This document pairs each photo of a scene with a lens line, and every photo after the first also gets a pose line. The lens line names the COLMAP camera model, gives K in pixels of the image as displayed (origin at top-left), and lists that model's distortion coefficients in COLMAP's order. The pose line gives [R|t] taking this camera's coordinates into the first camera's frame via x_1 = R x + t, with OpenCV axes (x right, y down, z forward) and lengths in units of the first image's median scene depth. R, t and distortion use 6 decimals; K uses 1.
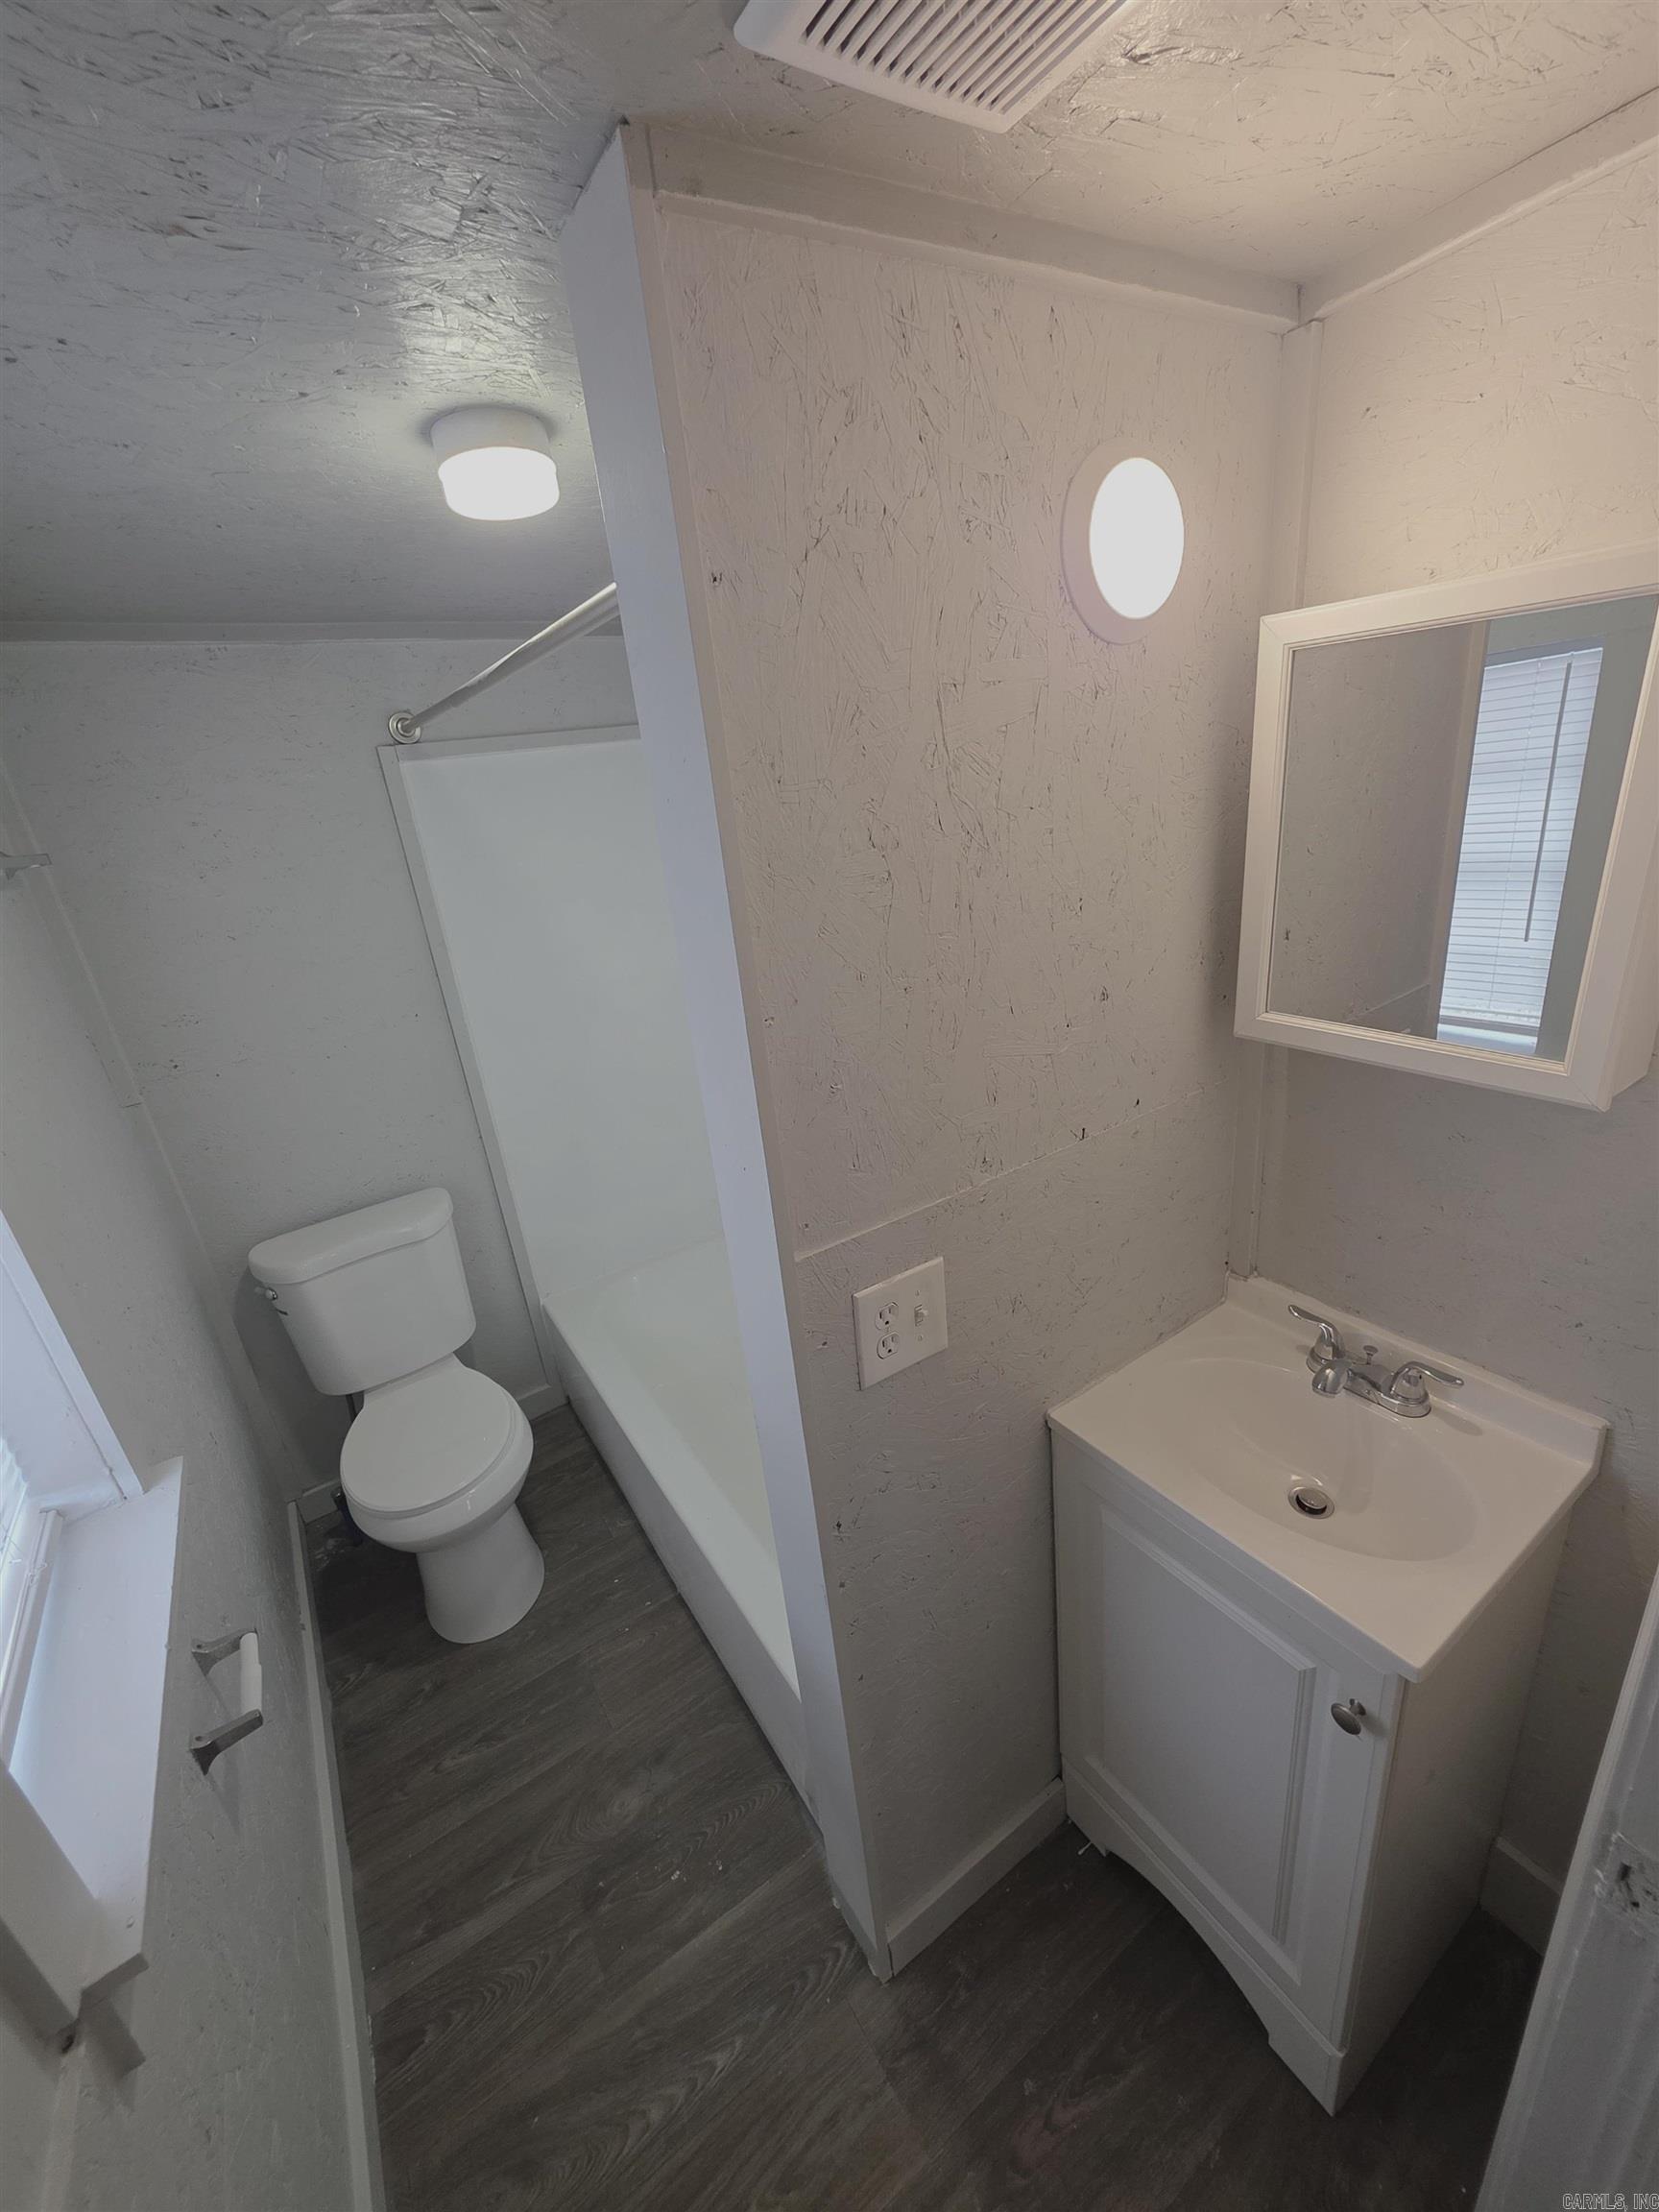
lens RADIAL K [[887.1, 0, 829.5], [0, 887.1, 1106.0], [0, 0, 1]] dist [0.001372, 0.000580]
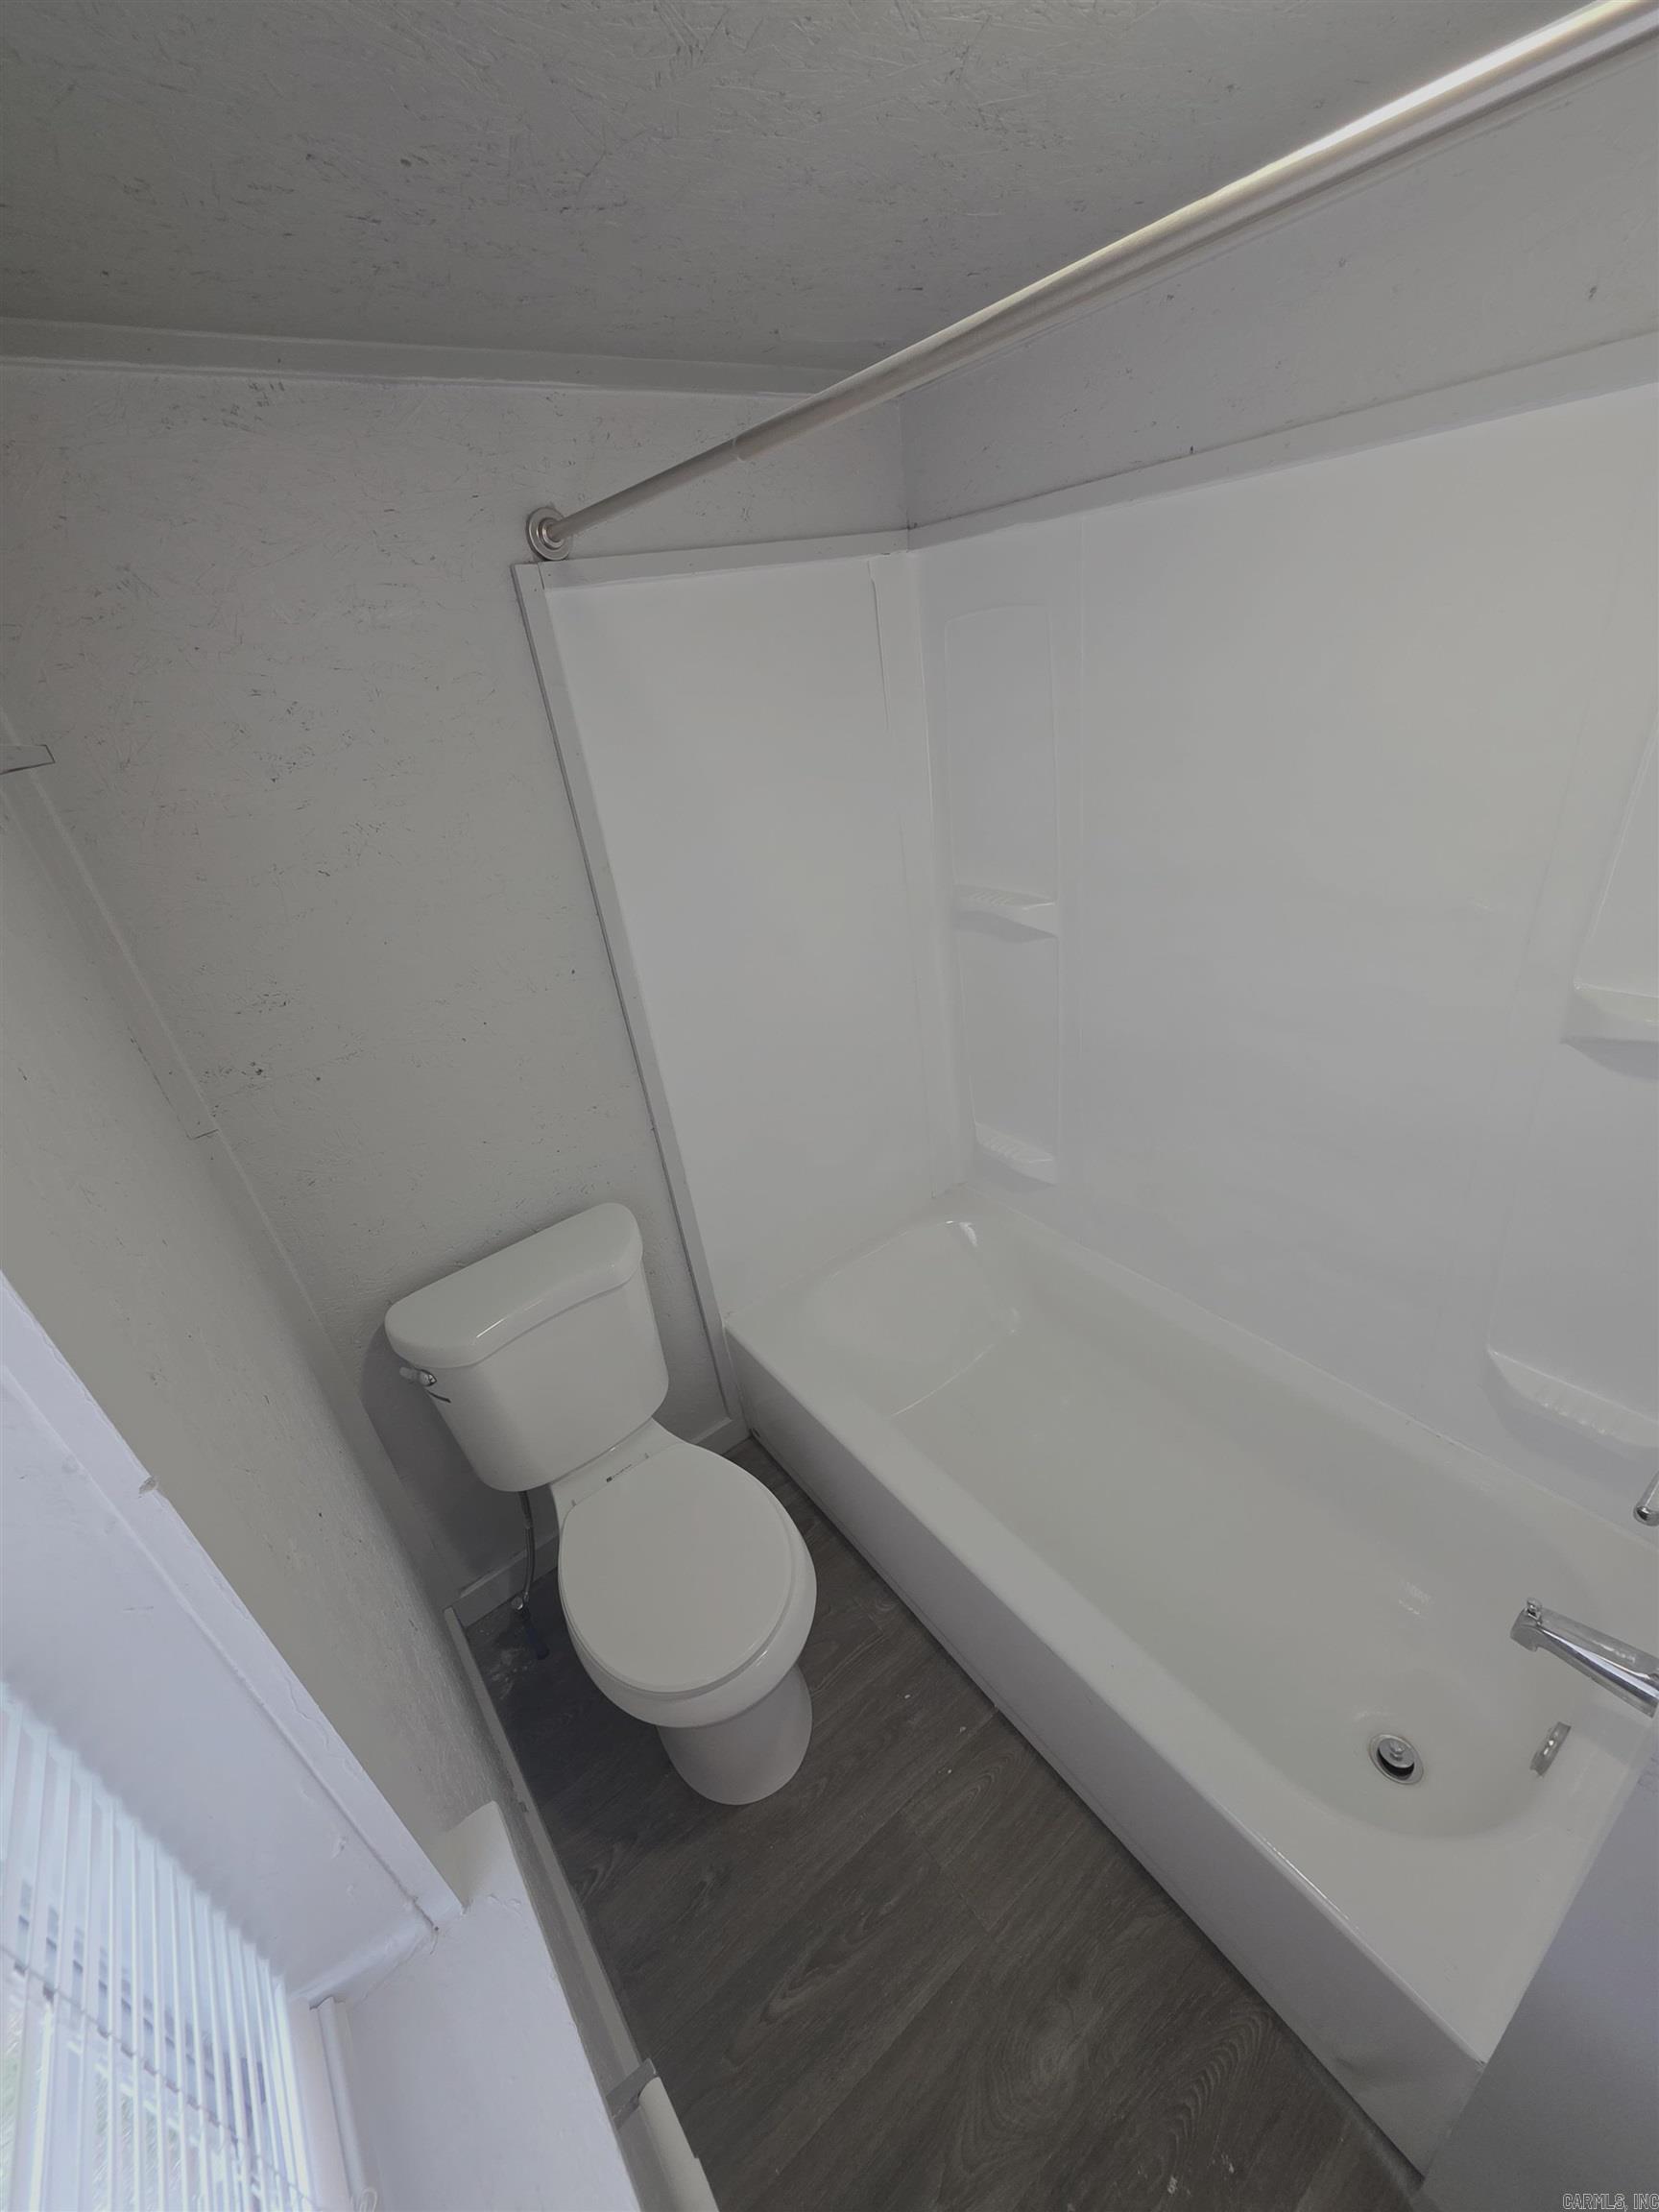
lens RADIAL K [[887.1, 0, 829.5], [0, 887.1, 1106.0], [0, 0, 1]] dist [0.001372, 0.000580]
pose [[0.997408, -0.052292, 0.049432, -0.337826], [0.046463, 0.992566, 0.112493, -0.074176], [-0.054947, -0.109905, 0.992422, 0.302922]]
